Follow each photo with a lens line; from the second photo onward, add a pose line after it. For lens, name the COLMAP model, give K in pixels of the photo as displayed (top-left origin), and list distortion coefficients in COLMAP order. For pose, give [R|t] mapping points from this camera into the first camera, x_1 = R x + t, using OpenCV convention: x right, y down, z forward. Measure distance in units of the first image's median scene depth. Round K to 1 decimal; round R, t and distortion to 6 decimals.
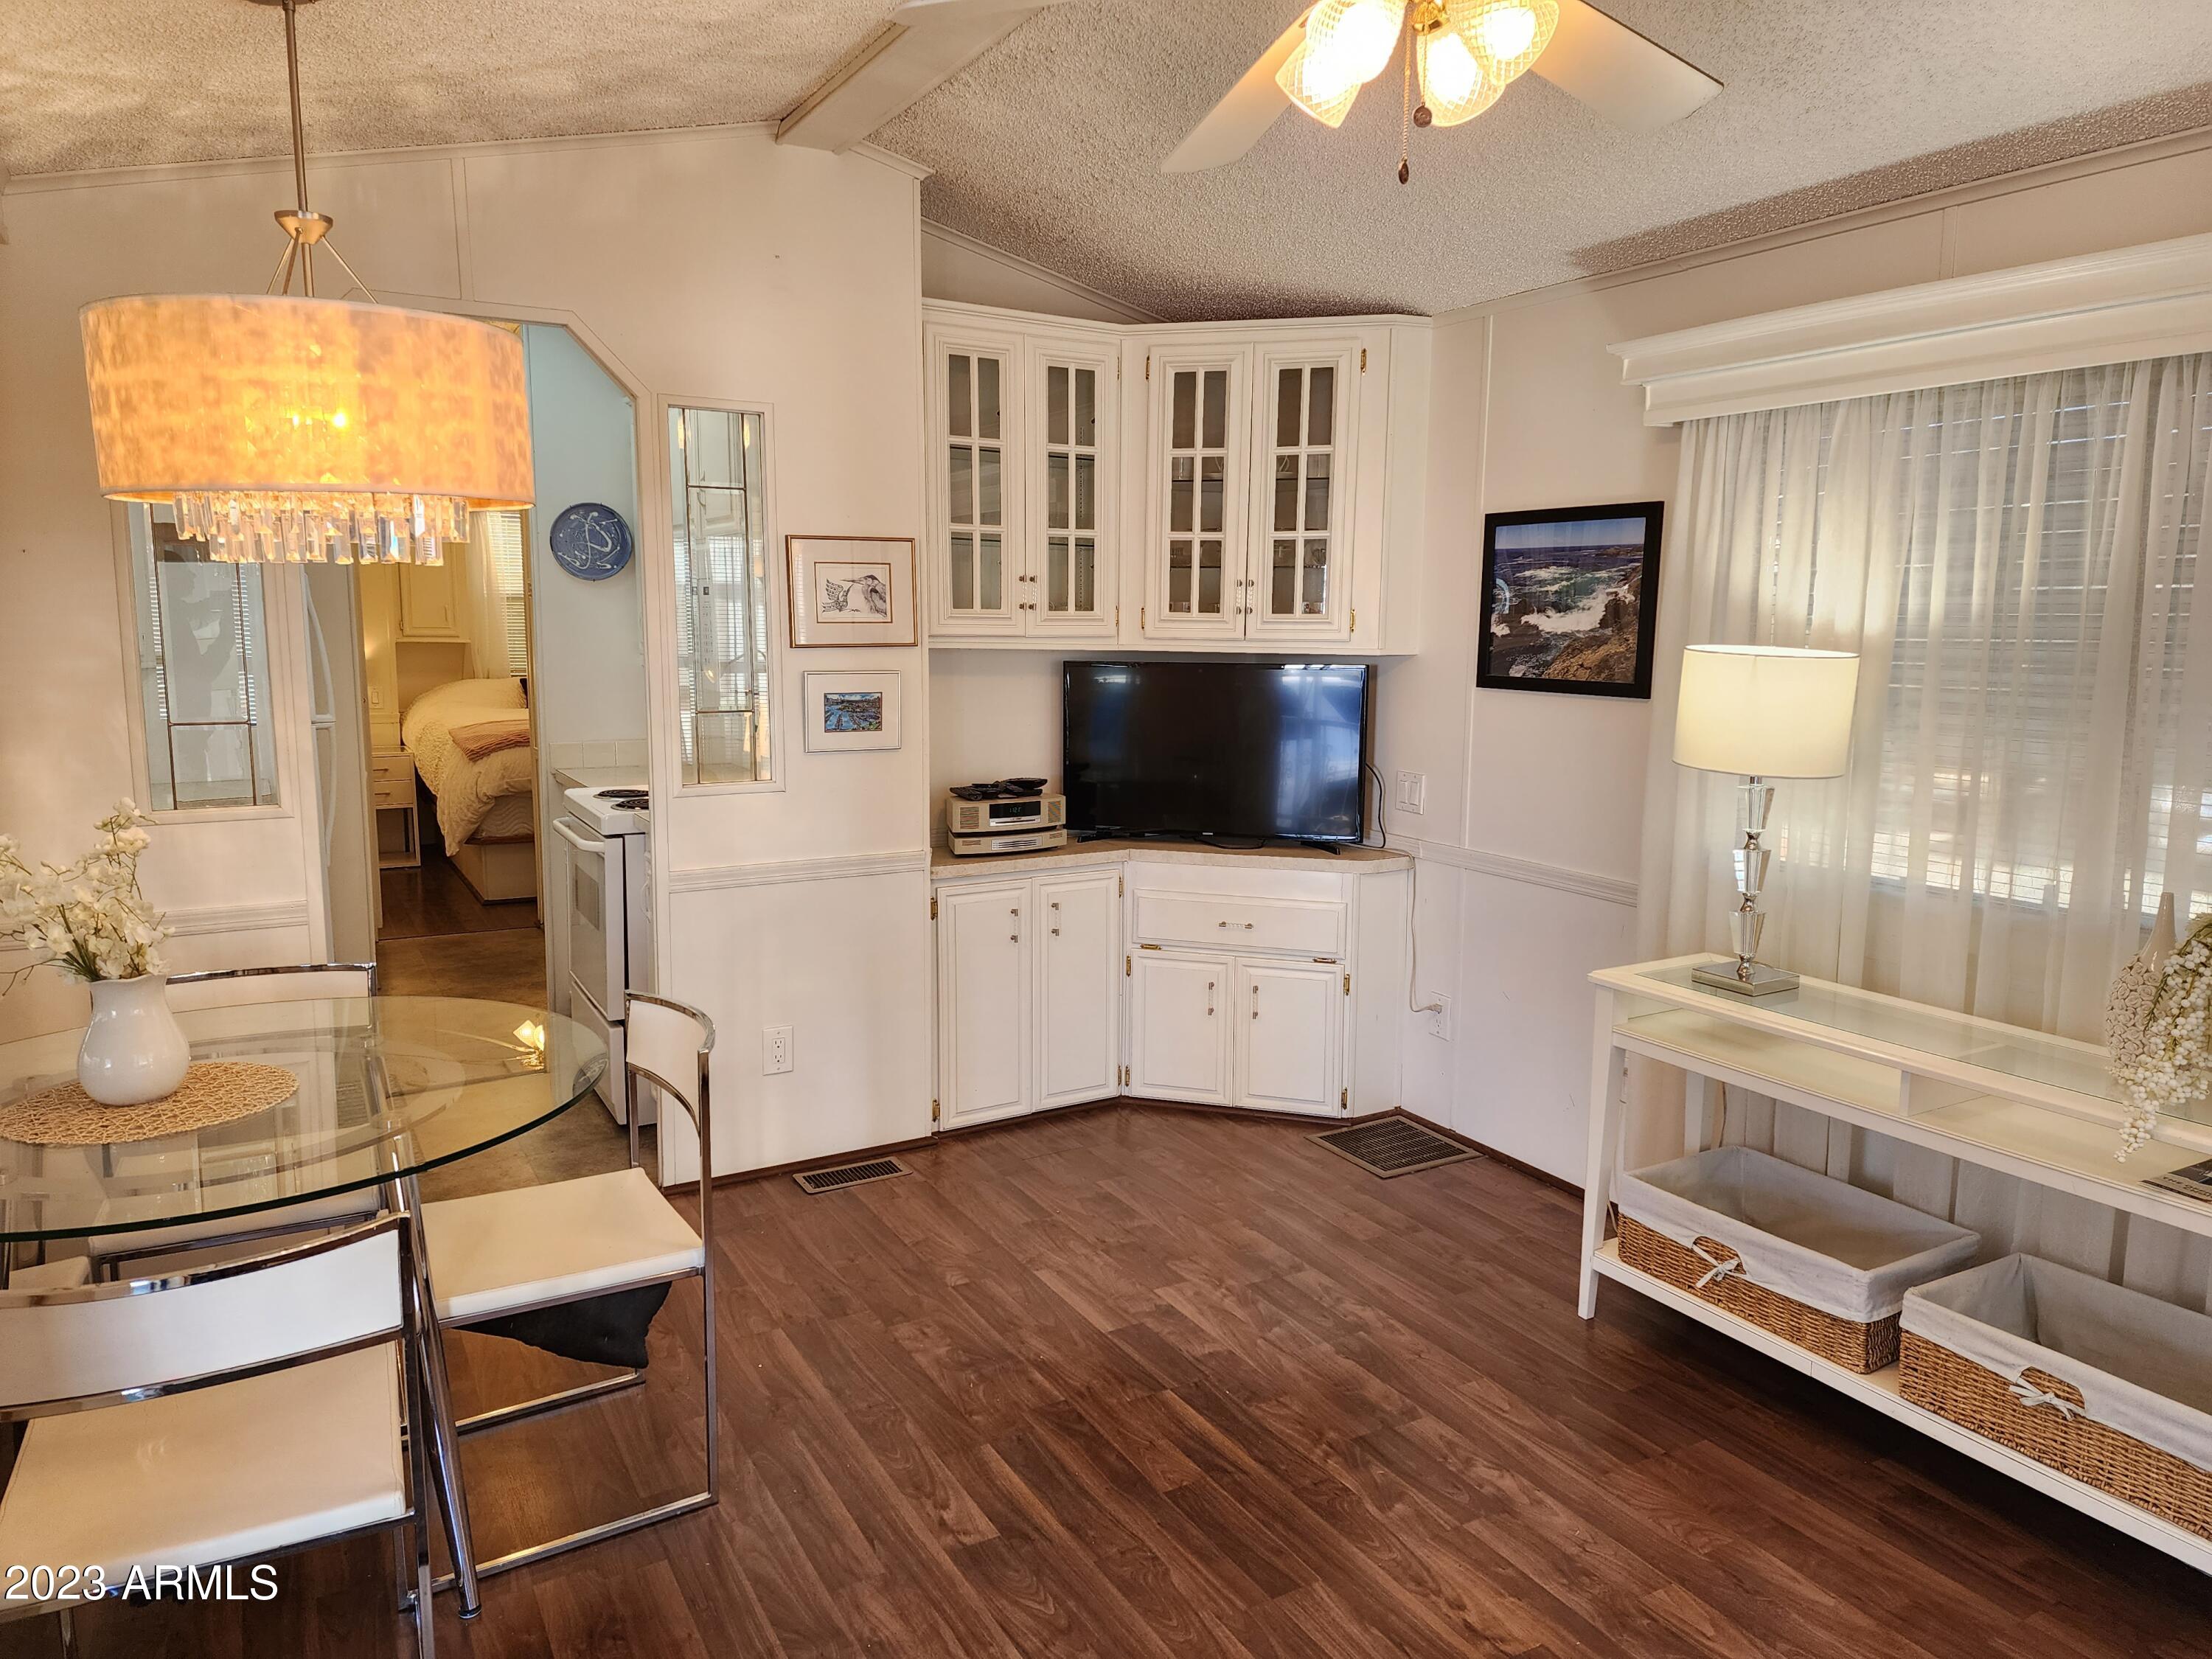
lens RADIAL K [[1421.1, 0, 1087.2], [0, 1421.1, 815.9], [0, 0, 1]] dist [0.037125, -0.042746]
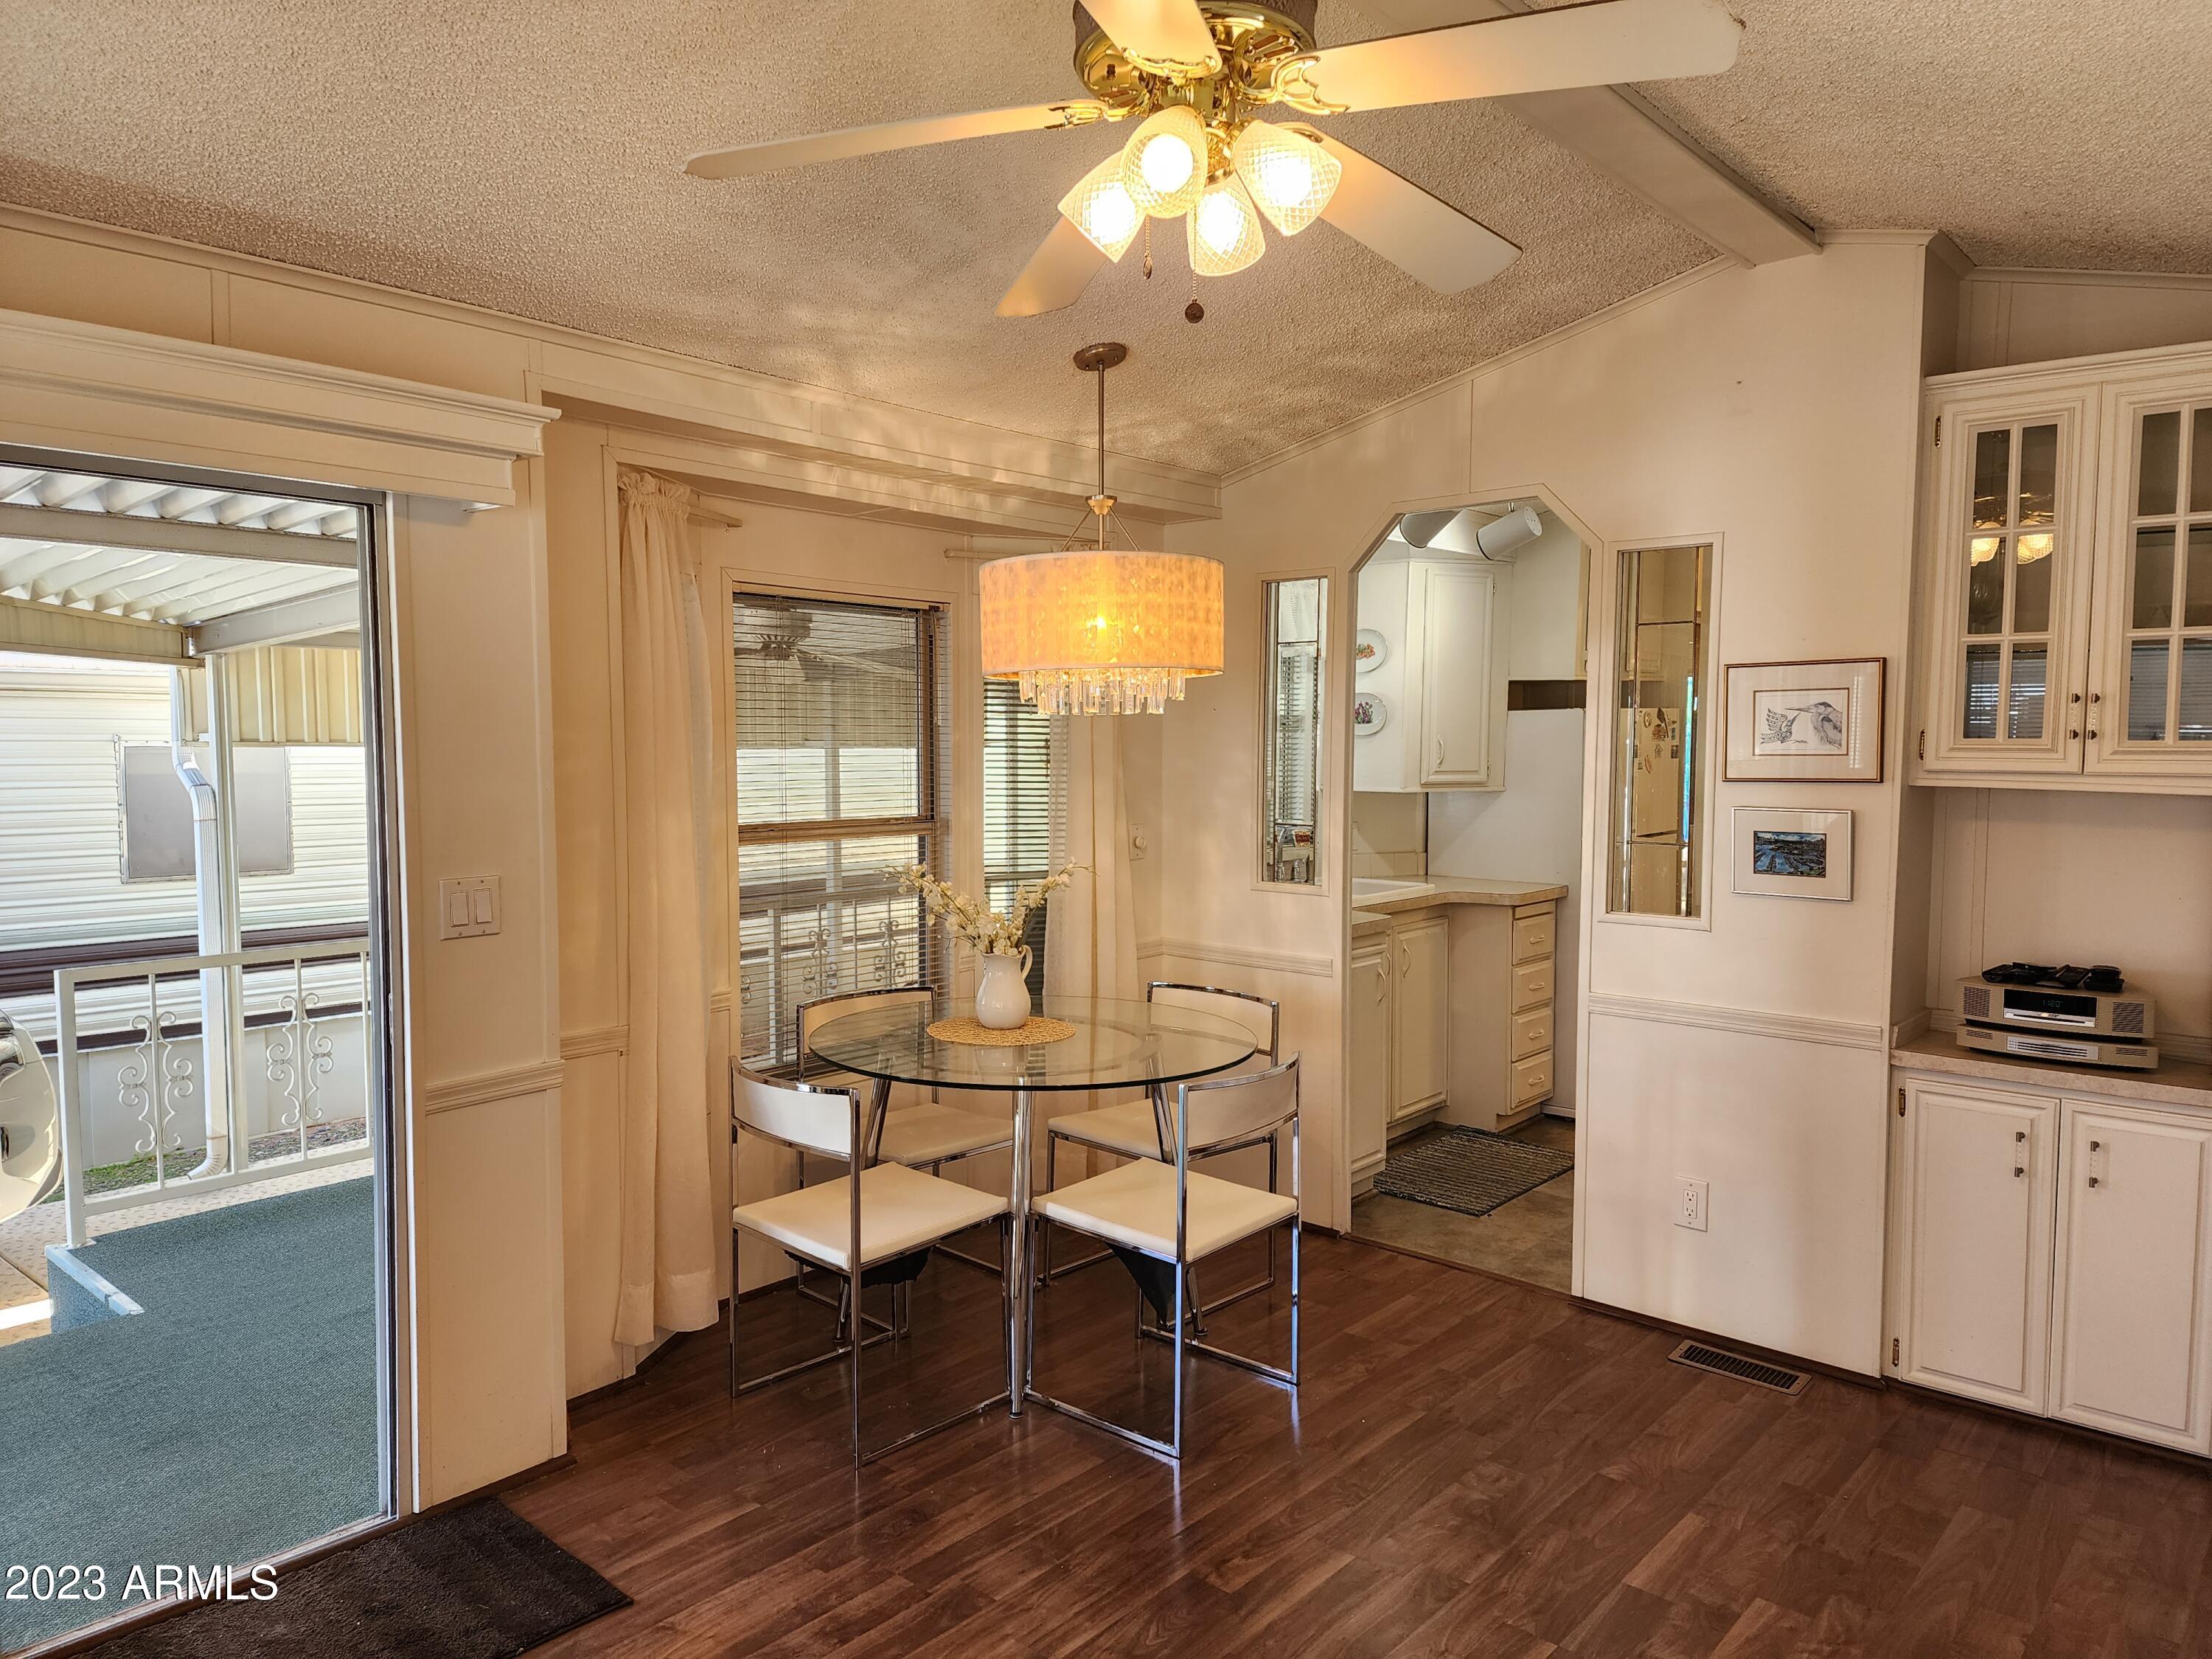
lens RADIAL K [[1421.1, 0, 1095.5], [0, 1421.1, 835.9], [0, 0, 1]] dist [0.037125, -0.042746]
pose [[0.320824, 0.055341, -0.945521, 0.549147], [-0.135384, 0.990720, 0.012049, -0.035984], [0.937413, 0.124143, 0.325339, 0.295151]]
